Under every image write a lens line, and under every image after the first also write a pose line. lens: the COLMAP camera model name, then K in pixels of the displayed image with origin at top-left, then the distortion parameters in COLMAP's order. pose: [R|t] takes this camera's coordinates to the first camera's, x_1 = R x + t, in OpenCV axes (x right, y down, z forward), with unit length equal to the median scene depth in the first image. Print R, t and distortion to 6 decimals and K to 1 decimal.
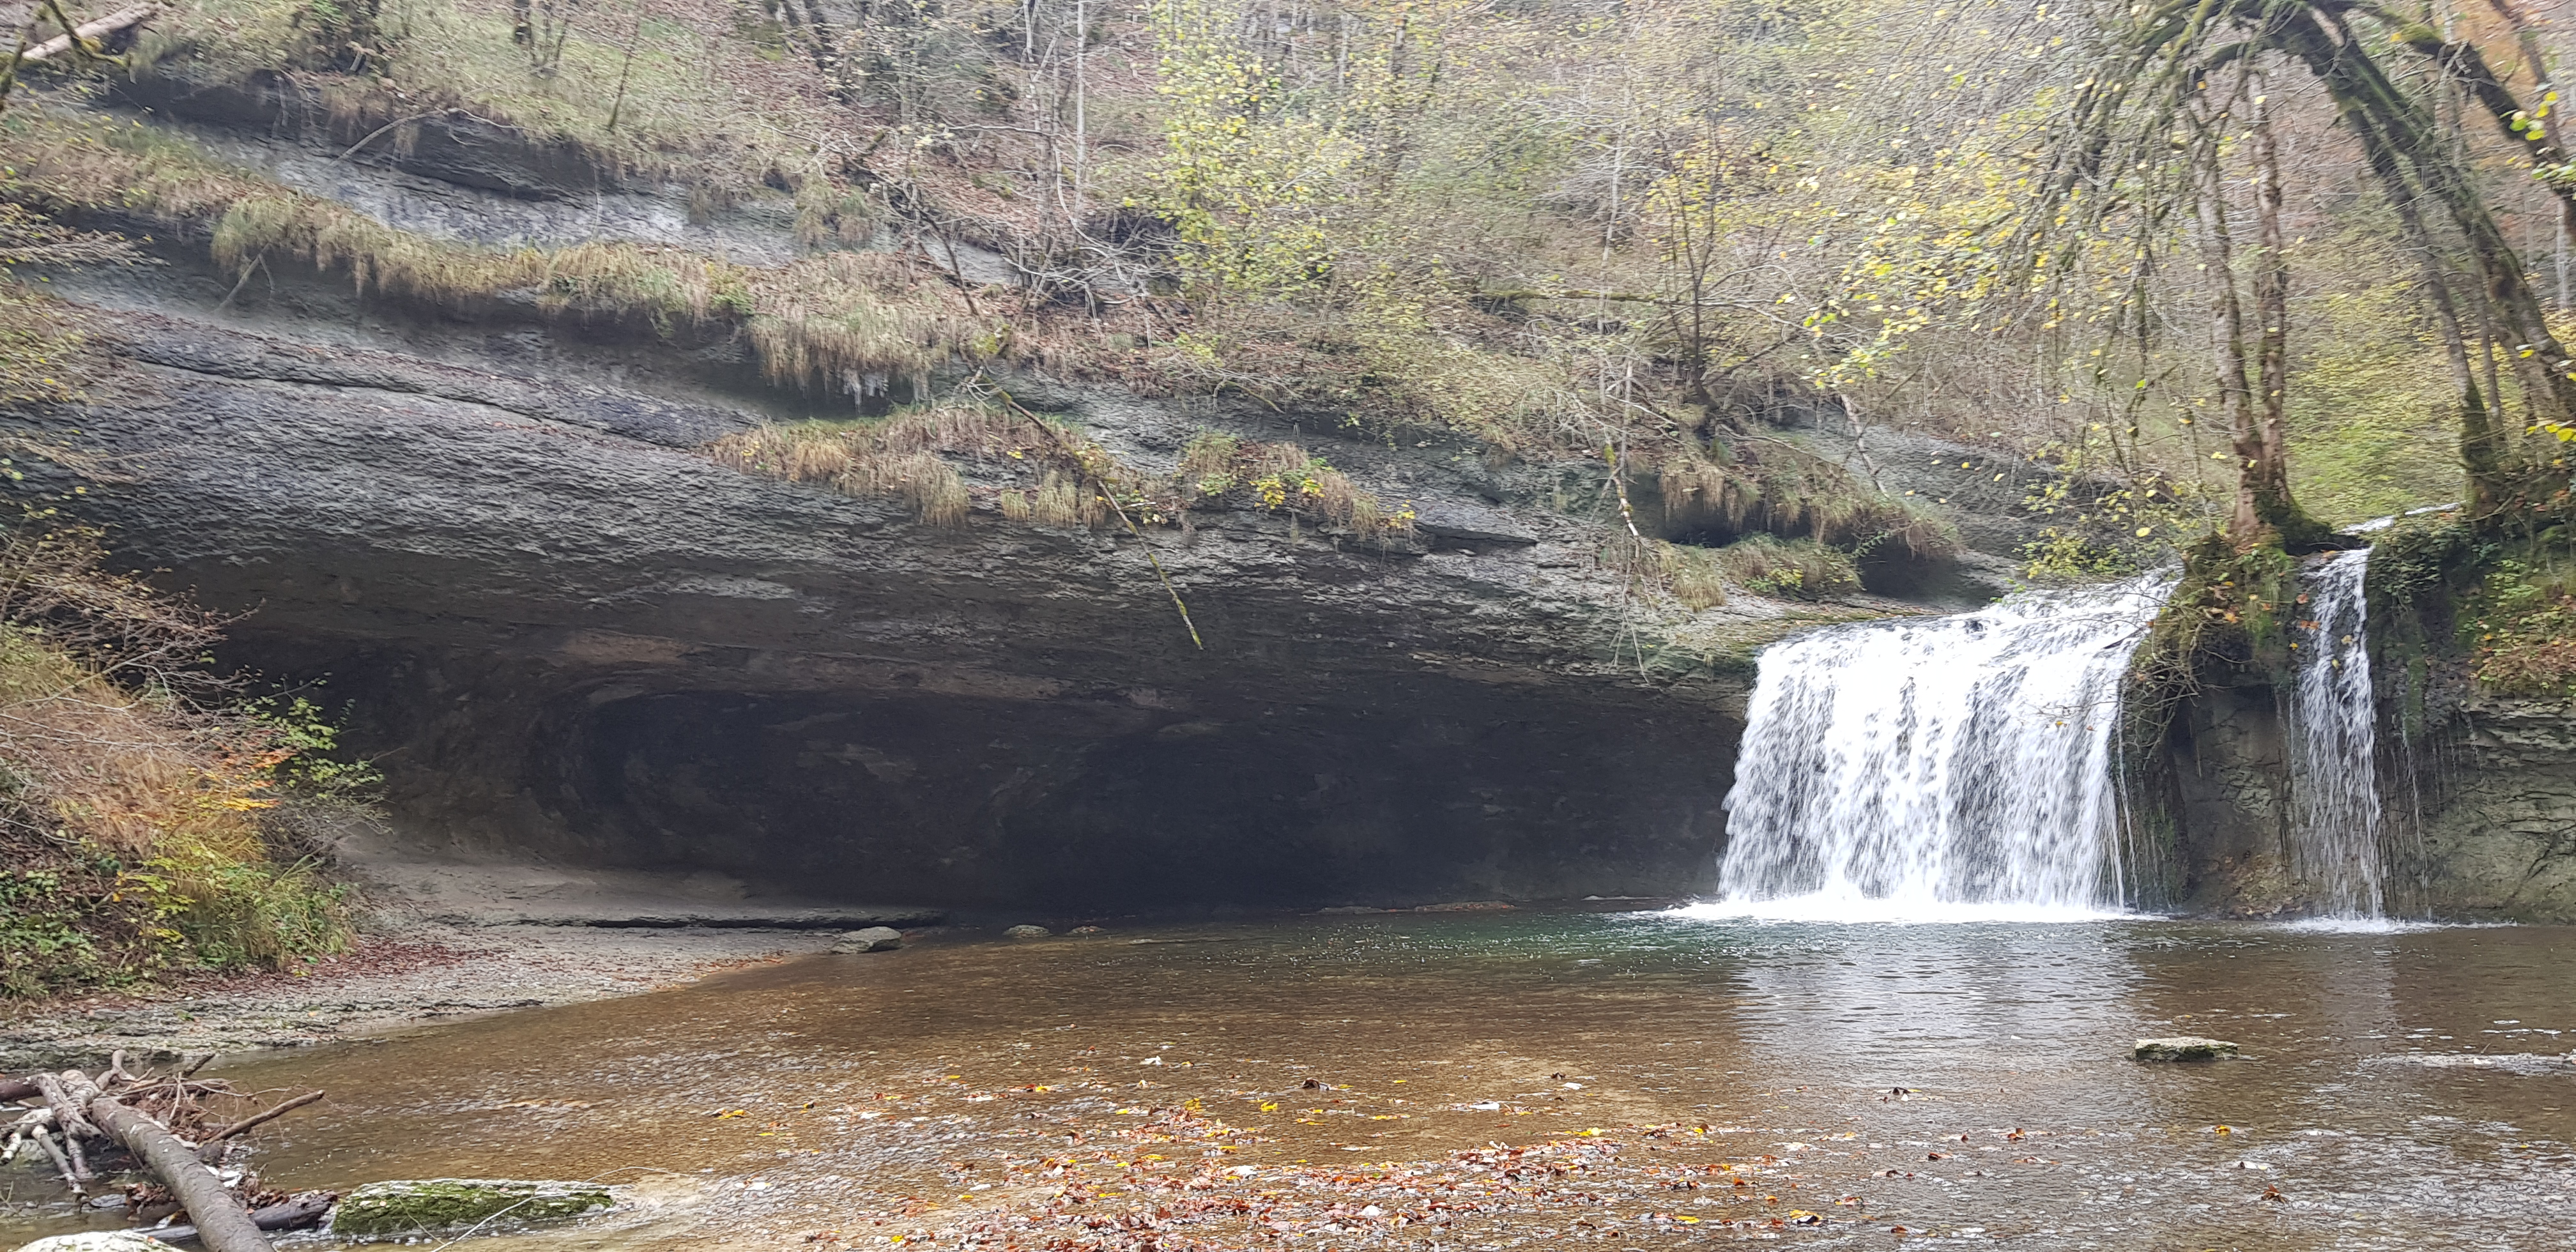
lens RADIAL K [[2068.9, 0, 1288.0], [0, 2068.9, 626.0], [0, 0, 1]] dist [0.124308, -0.273259]
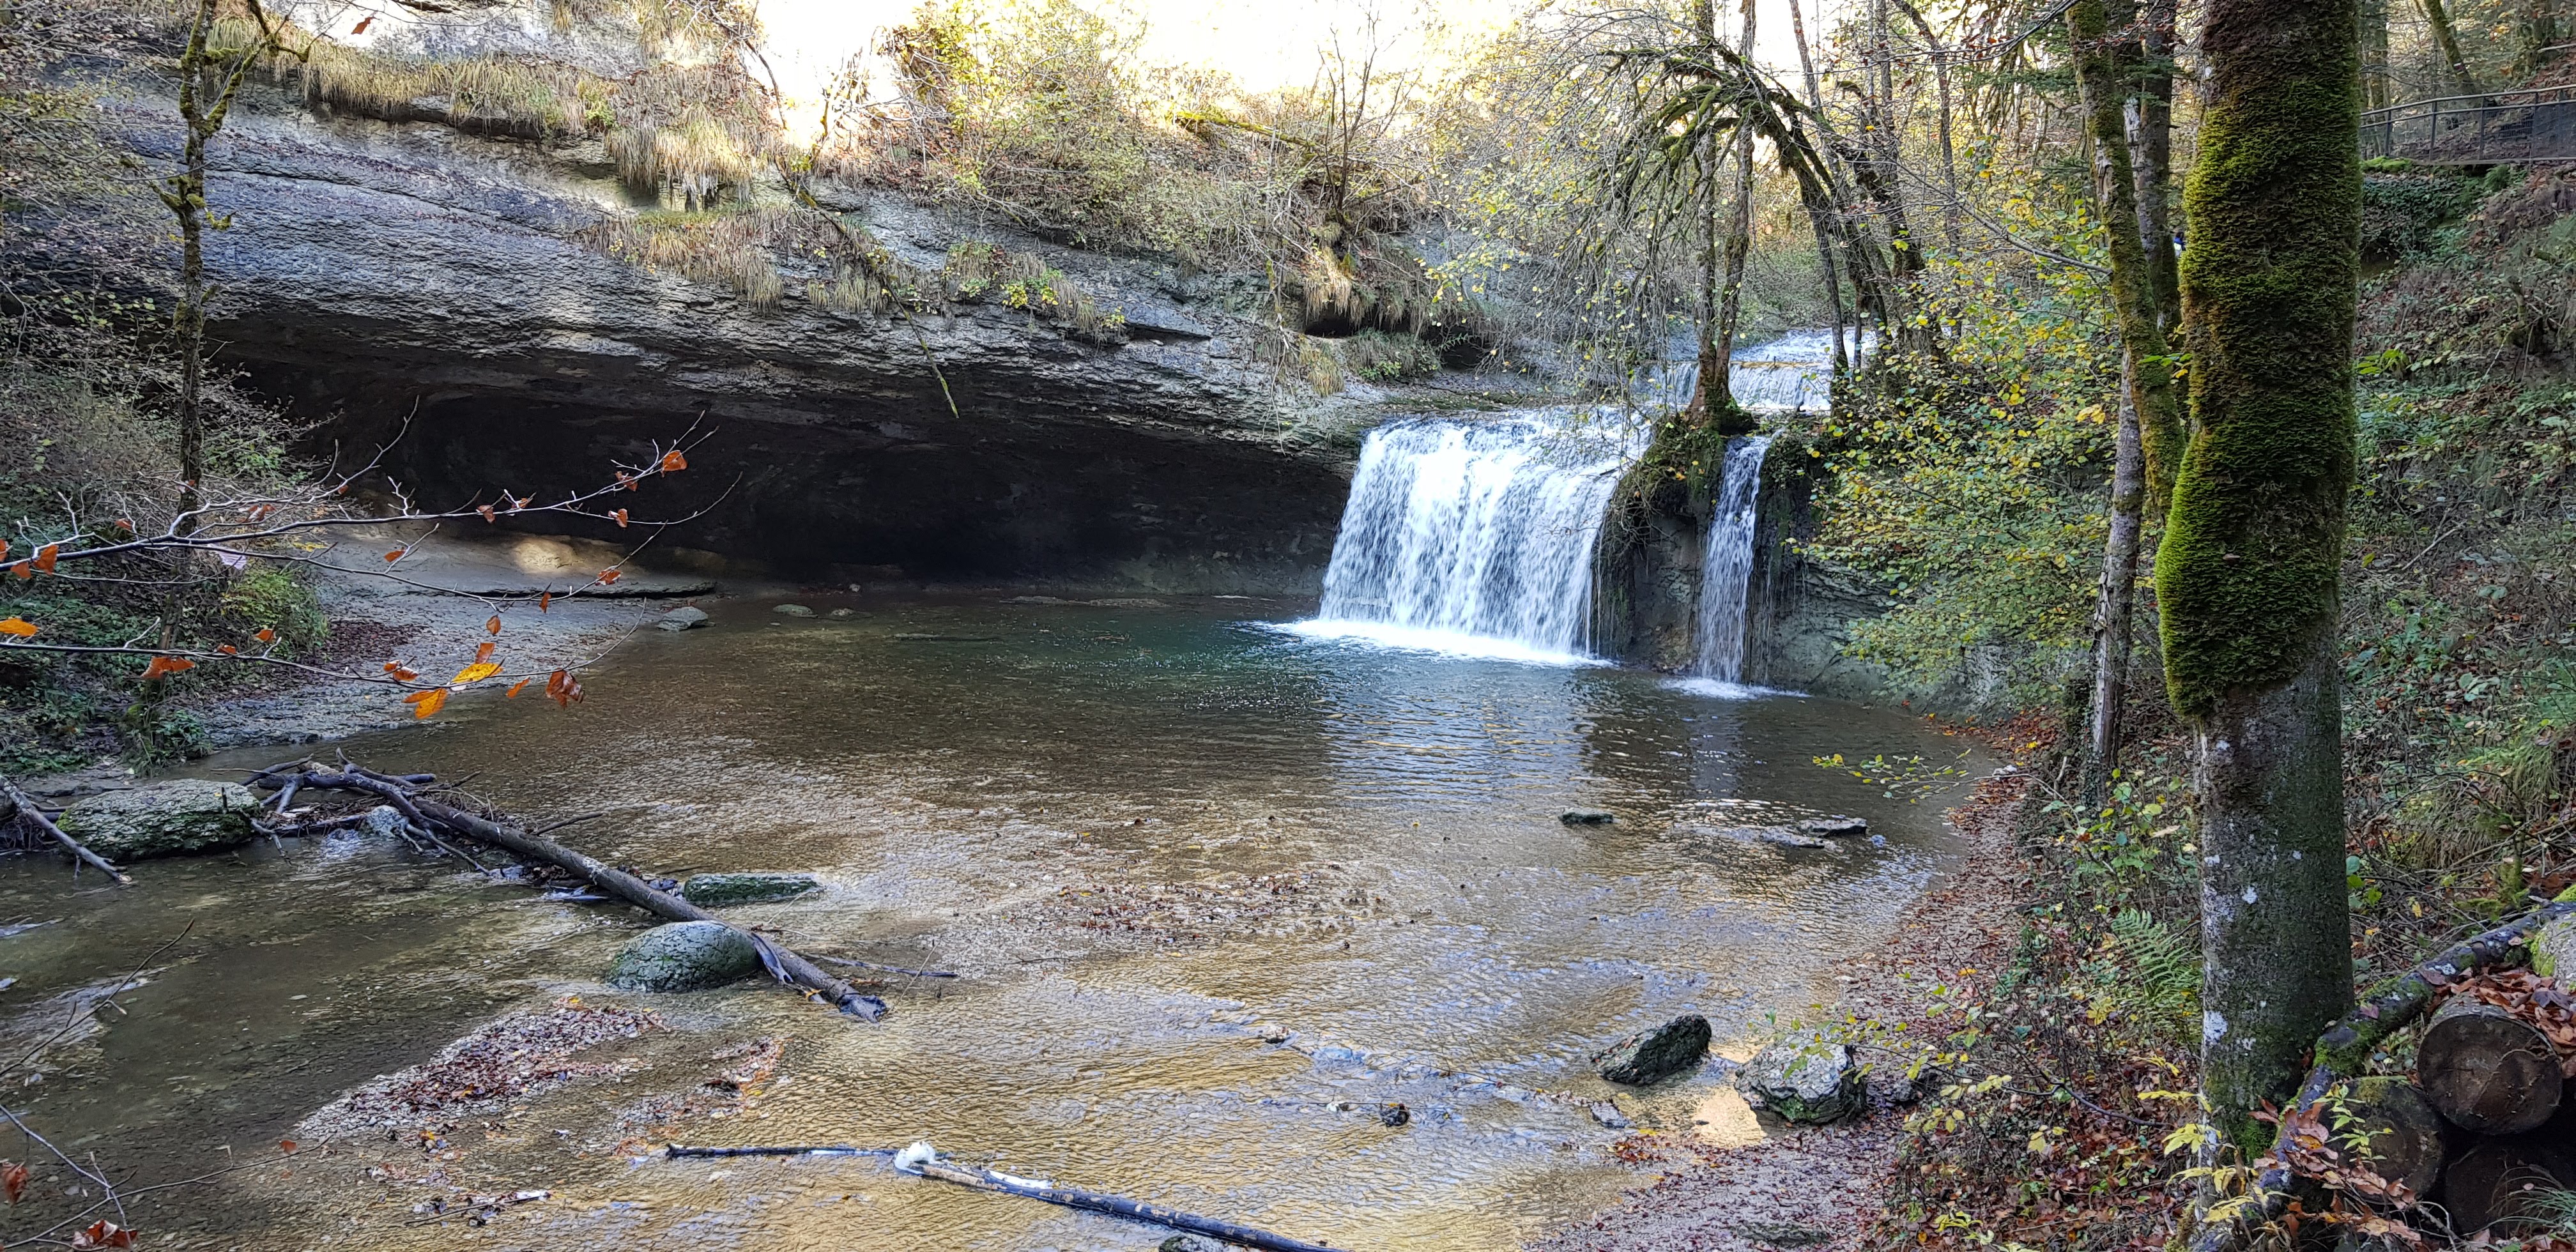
lens RADIAL K [[2068.9, 0, 1288.0], [0, 2068.9, 626.0], [0, 0, 1]] dist [0.124308, -0.273259]
pose [[0.974701, 0.051719, 0.217445, -0.112487], [-0.095621, 0.975826, 0.196522, -0.131318], [-0.202024, -0.212342, 0.956084, -0.309755]]
